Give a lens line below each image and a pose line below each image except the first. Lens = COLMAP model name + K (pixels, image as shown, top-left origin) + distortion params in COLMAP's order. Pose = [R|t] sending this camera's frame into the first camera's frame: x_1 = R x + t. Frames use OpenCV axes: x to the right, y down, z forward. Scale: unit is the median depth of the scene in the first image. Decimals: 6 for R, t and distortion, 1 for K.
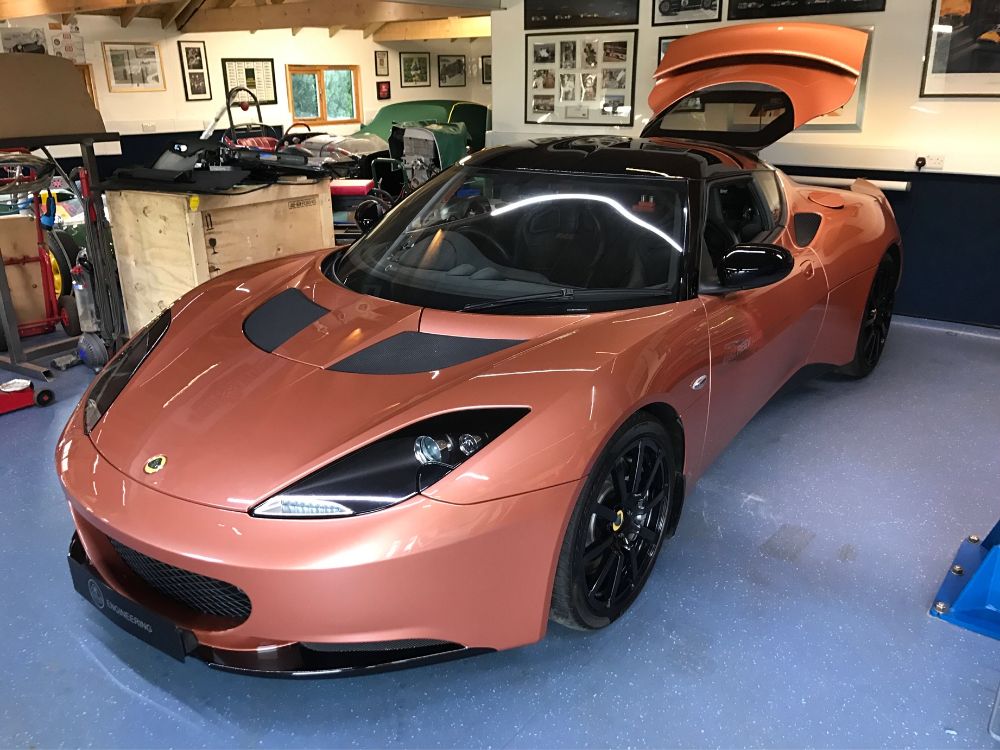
lens RADIAL K [[836.7, 0, 500.0], [0, 836.7, 375.0], [0, 0, 1]] dist [0.001591, 0.009607]
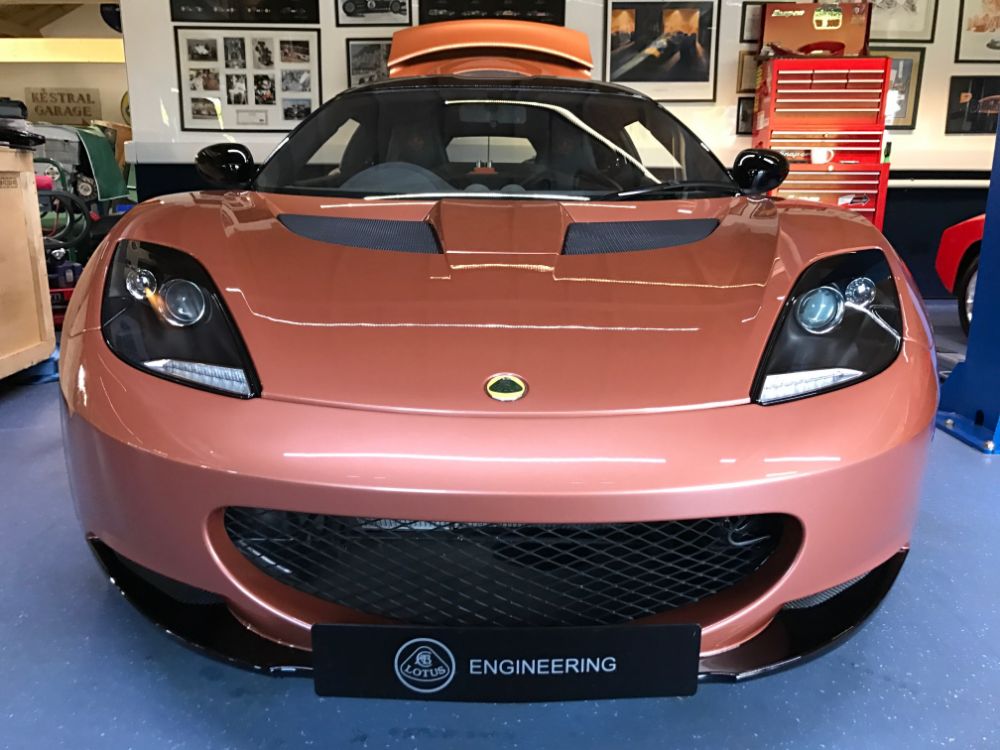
lens RADIAL K [[836.7, 0, 500.0], [0, 836.7, 375.0], [0, 0, 1]] dist [0.001591, 0.009607]
pose [[0.791190, -0.123309, 0.599010, -0.270898], [0.192830, 0.979800, -0.052998, 0.051787], [-0.580375, 0.157439, 0.798986, 0.186996]]
